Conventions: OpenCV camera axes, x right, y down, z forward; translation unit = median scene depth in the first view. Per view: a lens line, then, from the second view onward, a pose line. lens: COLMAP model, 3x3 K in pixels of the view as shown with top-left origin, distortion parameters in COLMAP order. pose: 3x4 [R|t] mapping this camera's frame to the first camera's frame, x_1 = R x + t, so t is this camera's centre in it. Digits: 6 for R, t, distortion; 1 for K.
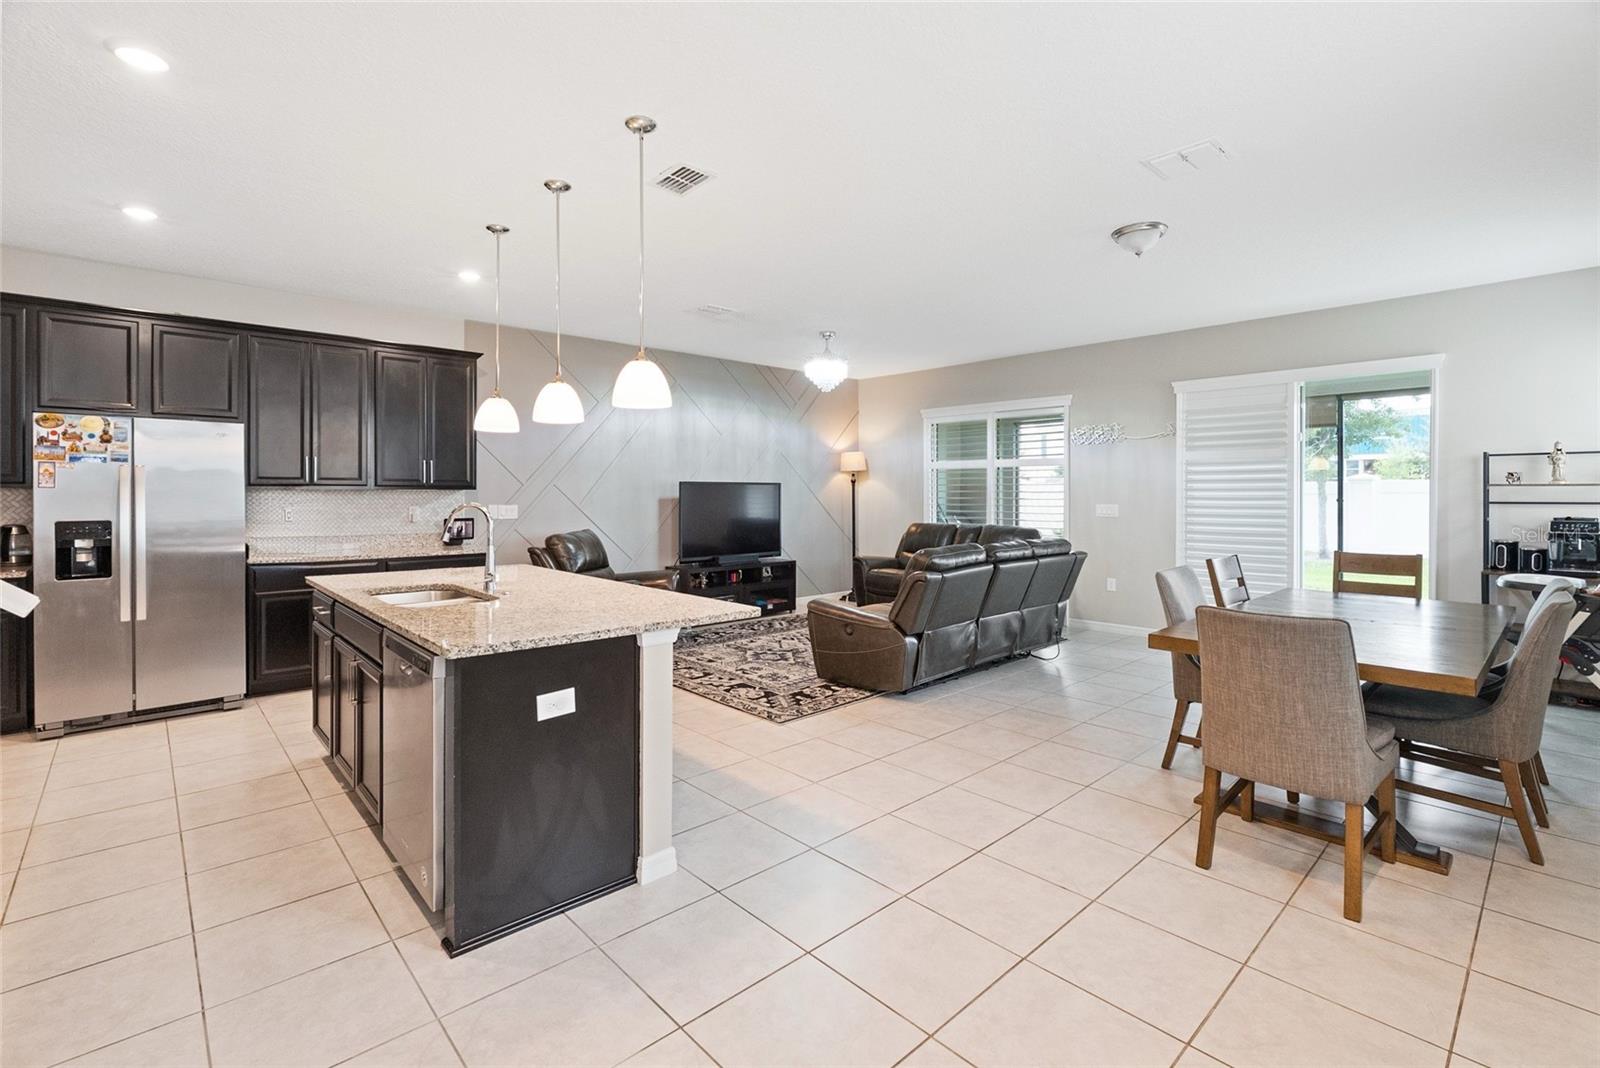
lens RADIAL K [[723.7, 0, 811.3], [0, 723.7, 494.0], [0, 0, 1]] dist [-0.011024, 0.001912]
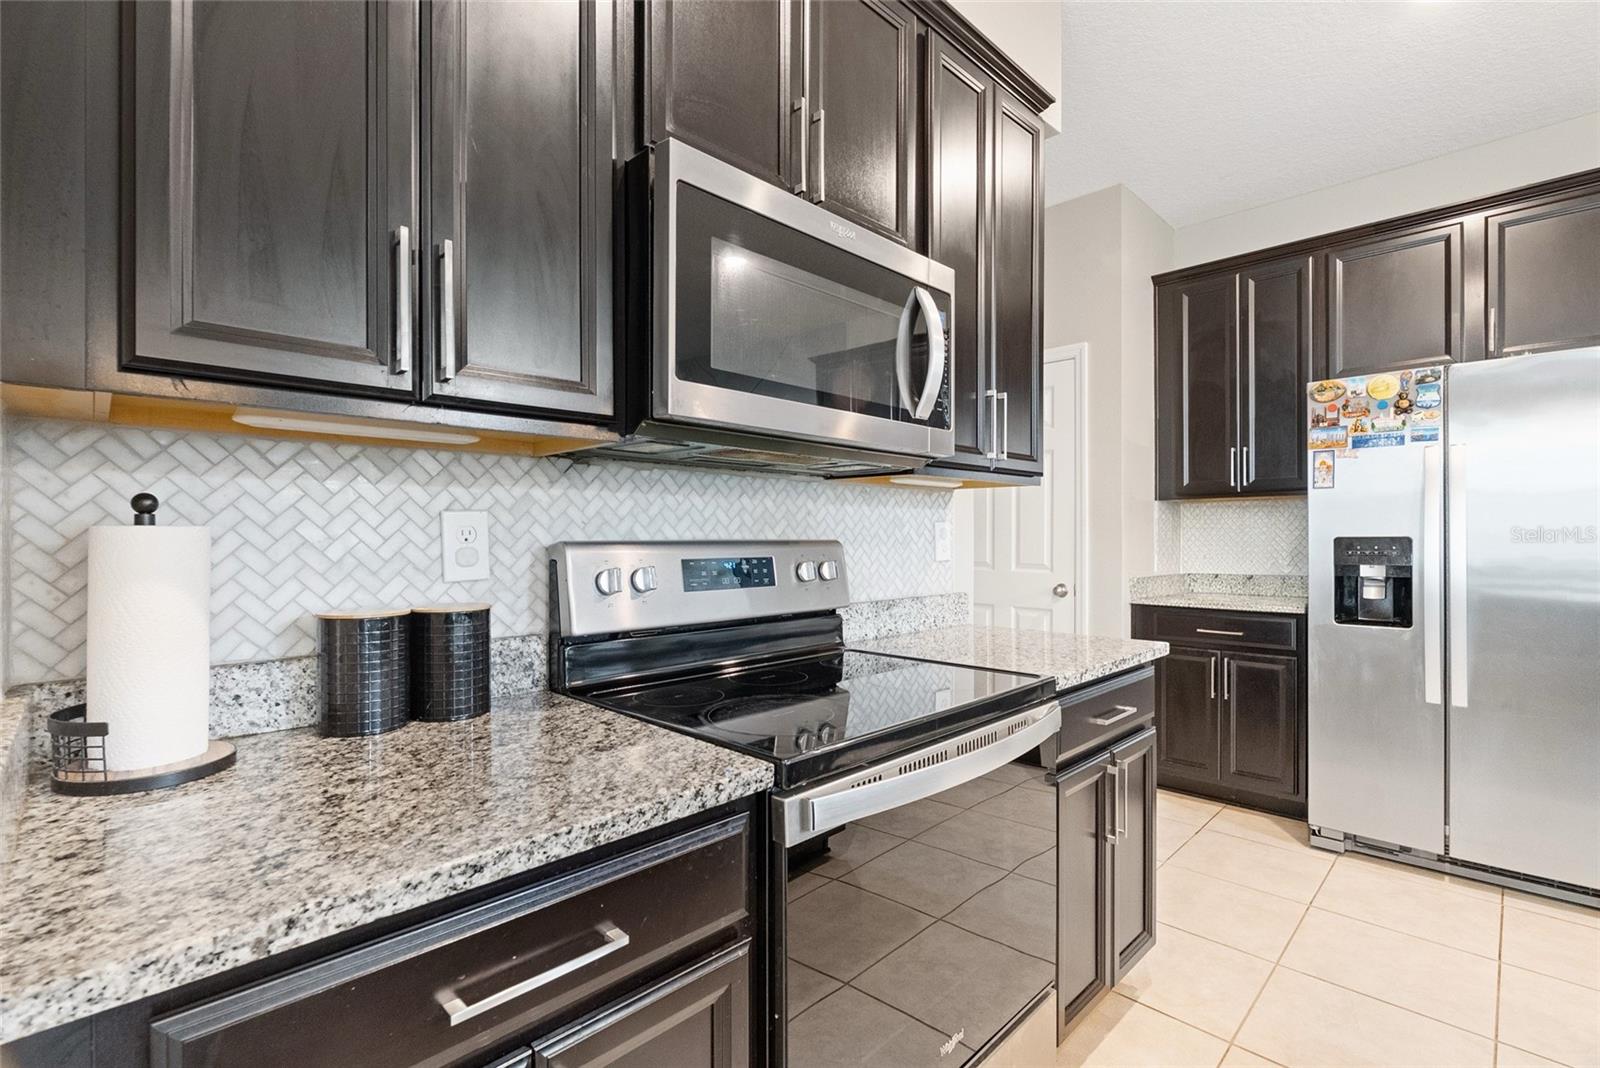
lens RADIAL K [[723.7, 0, 792.3], [0, 723.7, 539.7], [0, 0, 1]] dist [-0.011024, 0.001912]
pose [[0.026403, 0.004329, -0.999642, -0.371389], [0.003612, 0.999984, 0.004425, 0.035192], [0.999645, -0.003728, 0.026387, 0.451619]]
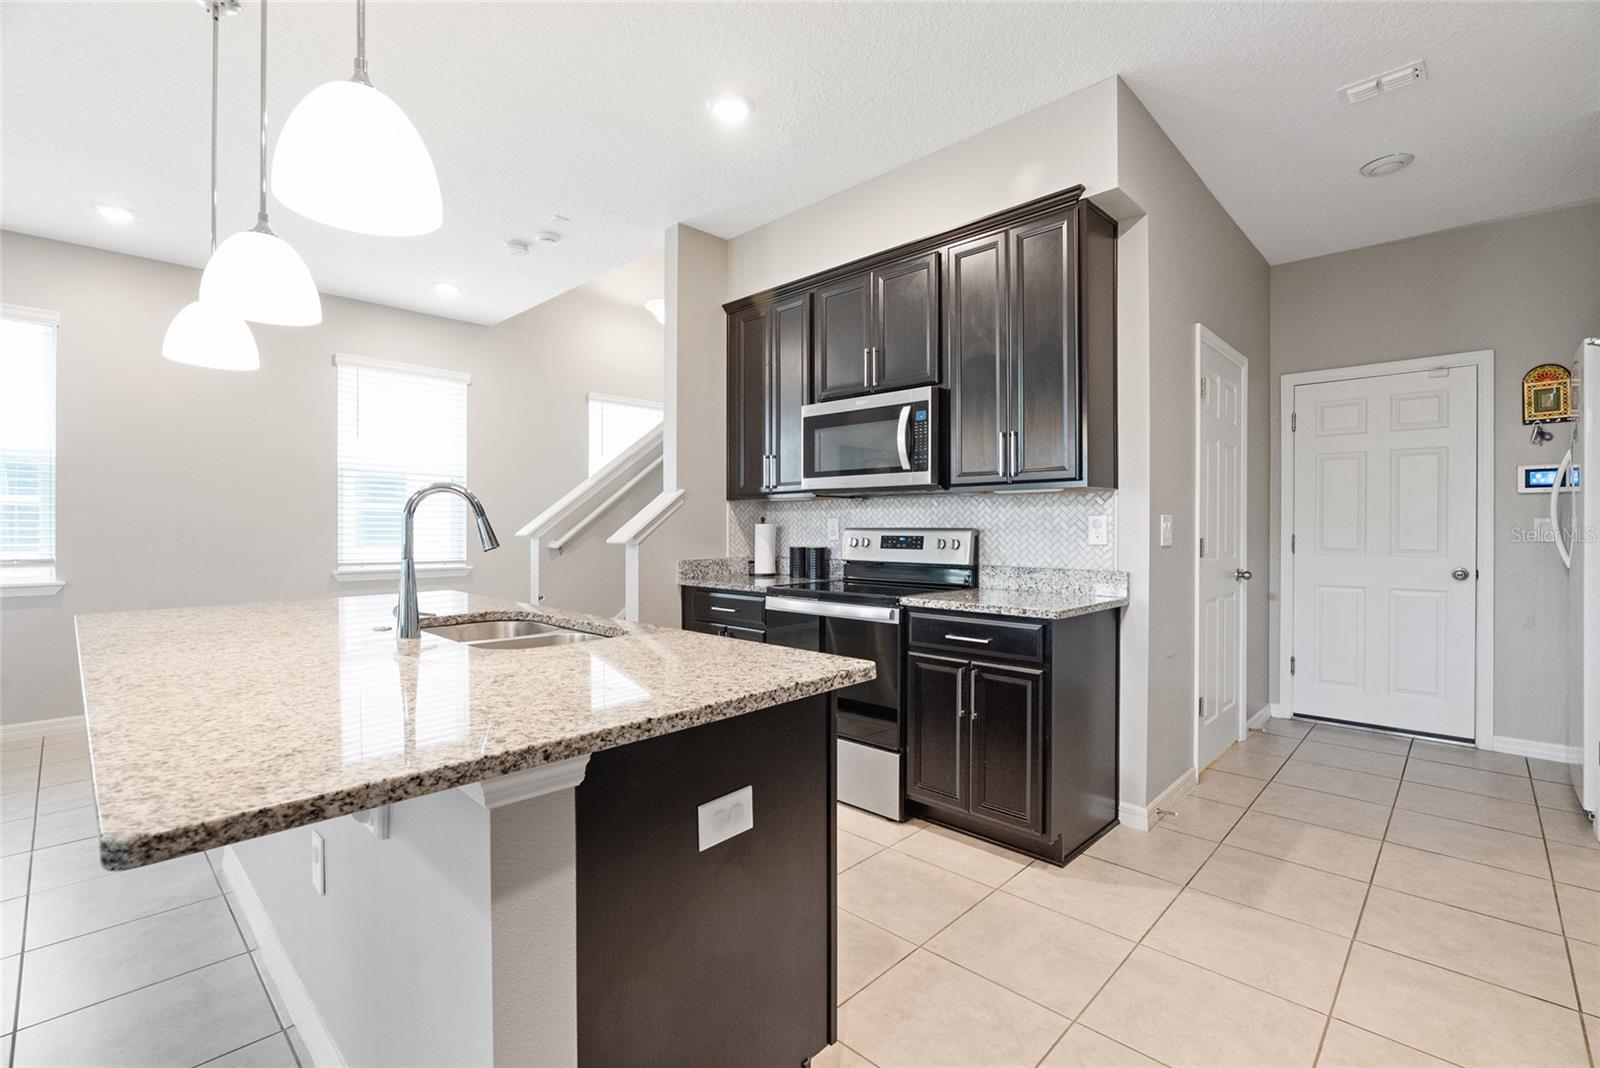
lens RADIAL K [[723.7, 0, 787.0], [0, 723.7, 529.4], [0, 0, 1]] dist [-0.011024, 0.001912]
pose [[-0.999499, -0.001969, -0.031588, -0.594141], [-0.001963, 0.999998, -0.000204, 0.039493], [0.031588, -0.000142, -0.999501, 1.313670]]
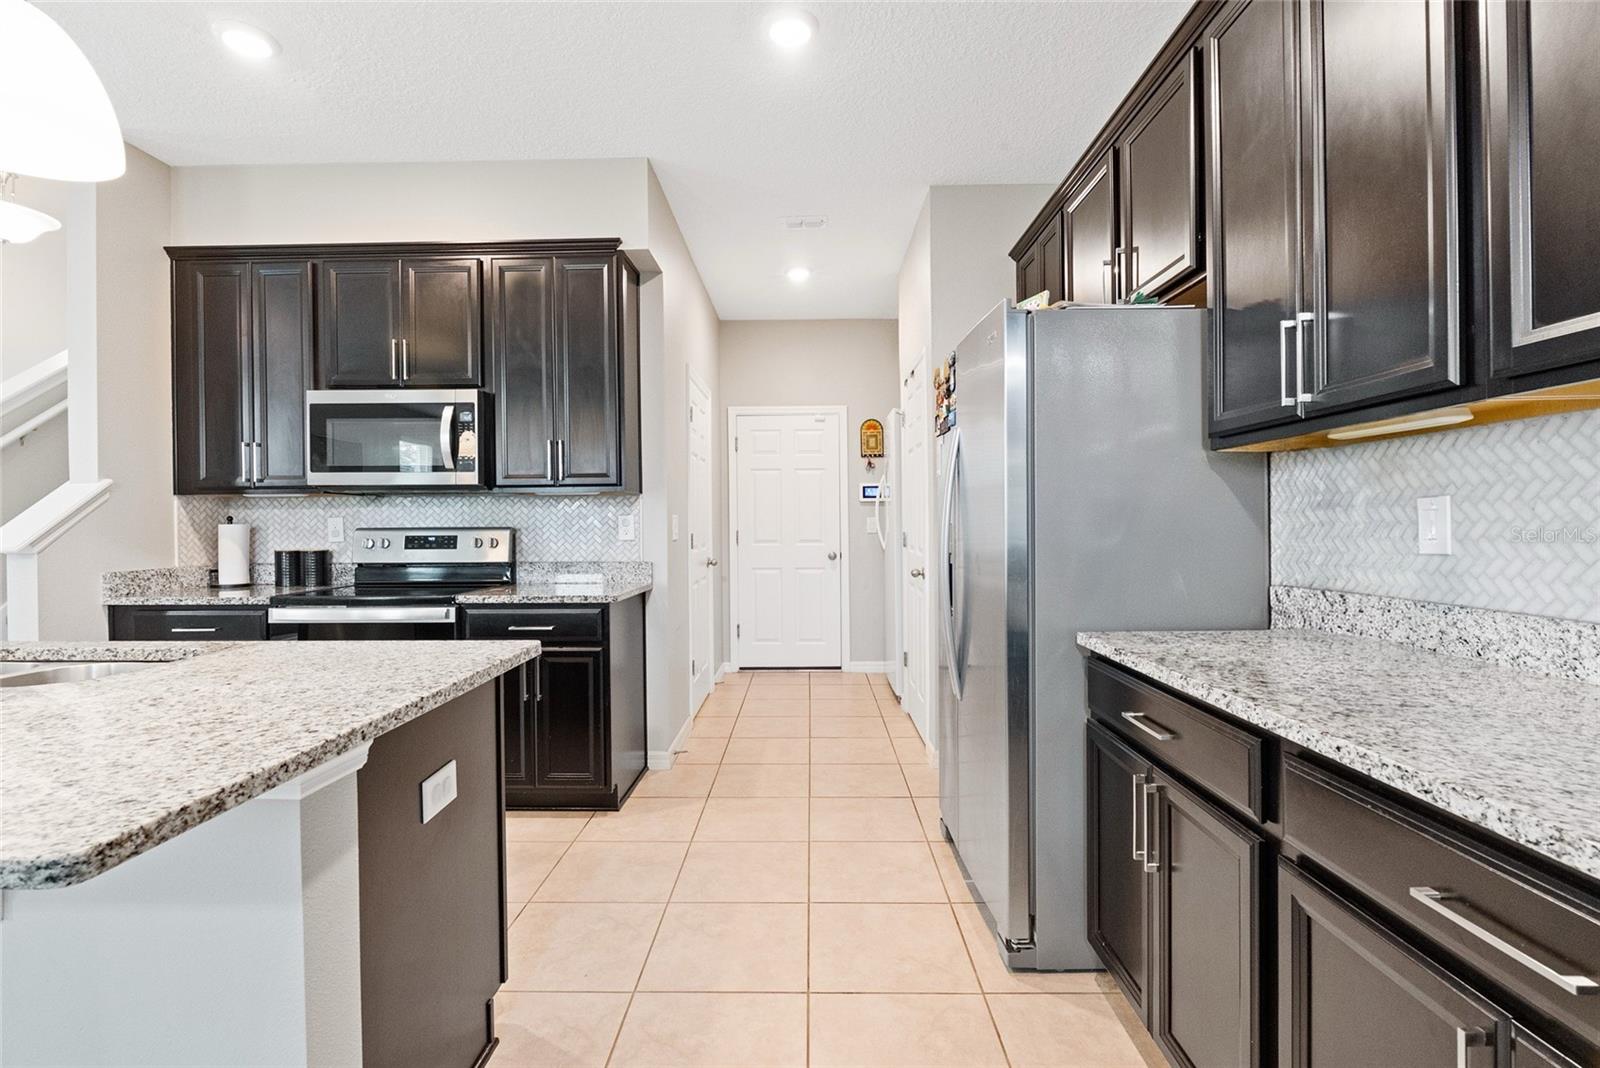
lens RADIAL K [[723.7, 0, 815.9], [0, 723.7, 523.1], [0, 0, 1]] dist [-0.011024, 0.001912]
pose [[-0.700101, 0.001826, -0.714042, -0.468225], [0.007724, 0.999958, -0.005016, 0.039825], [0.714002, -0.009027, -0.700085, 1.365627]]
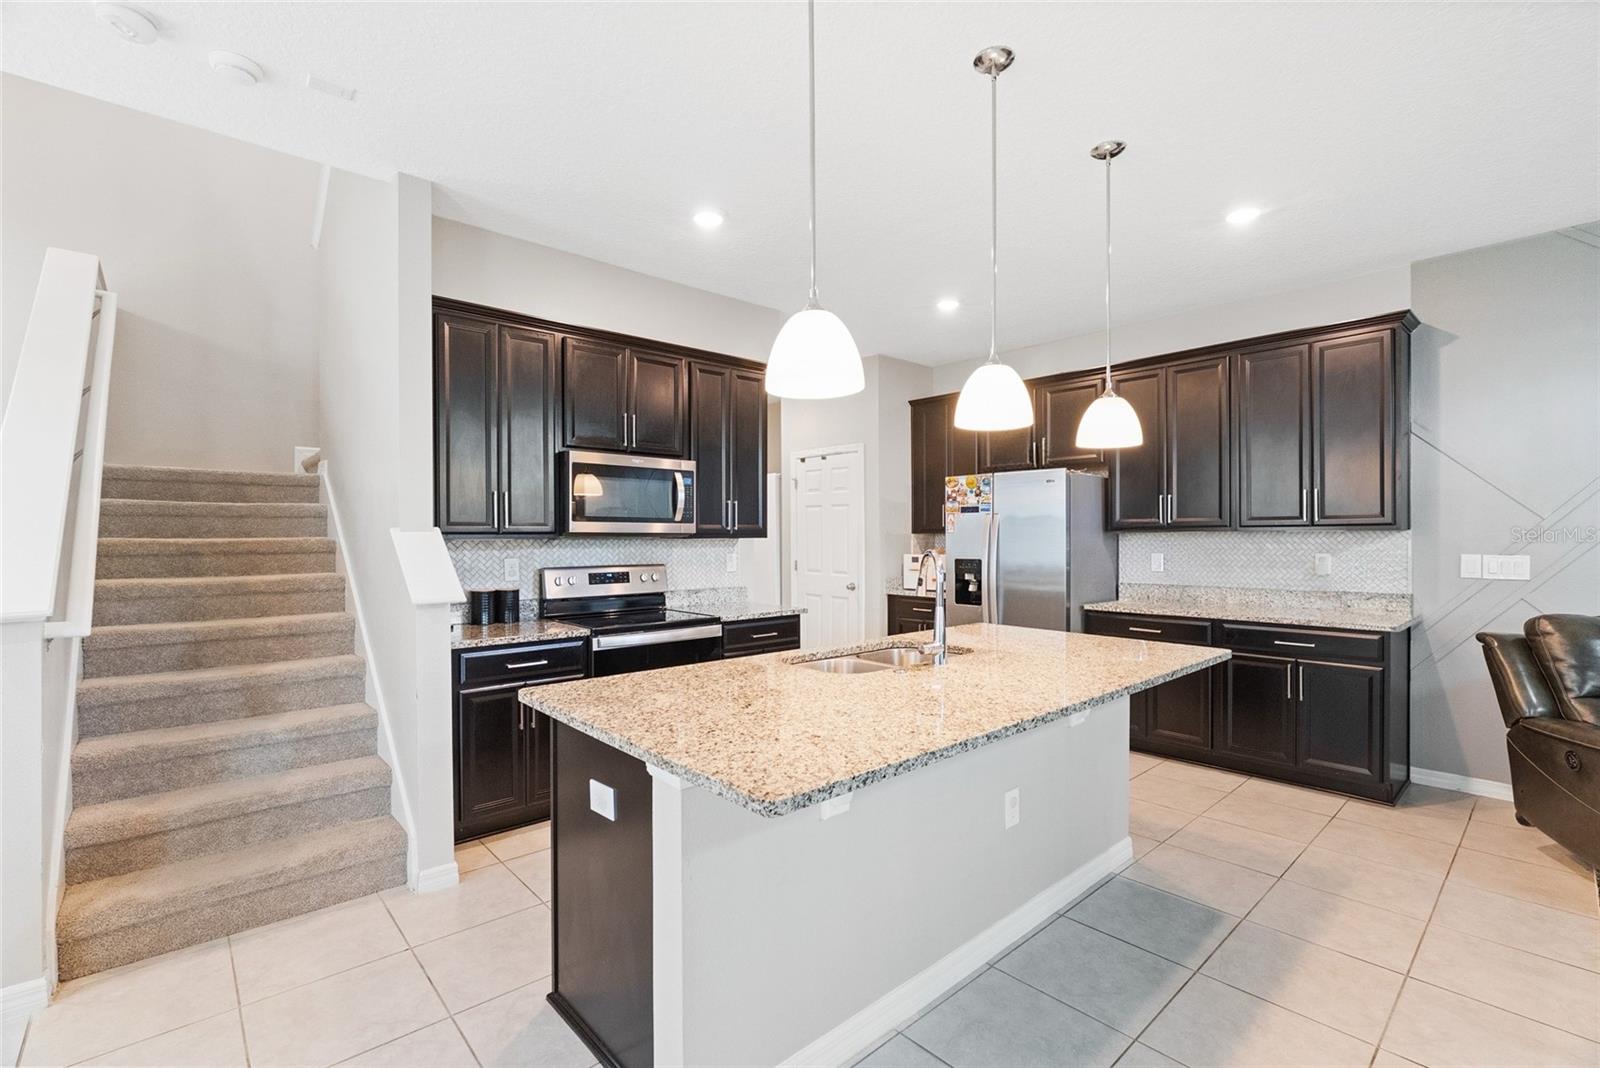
lens RADIAL K [[723.7, 0, 797.3], [0, 723.7, 538.1], [0, 0, 1]] dist [-0.011024, 0.001912]
pose [[-0.023137, 0.004294, -0.999723, 0.268139], [0.004002, 0.999983, 0.004203, -0.005706], [0.999724, -0.003903, -0.023154, 0.722596]]
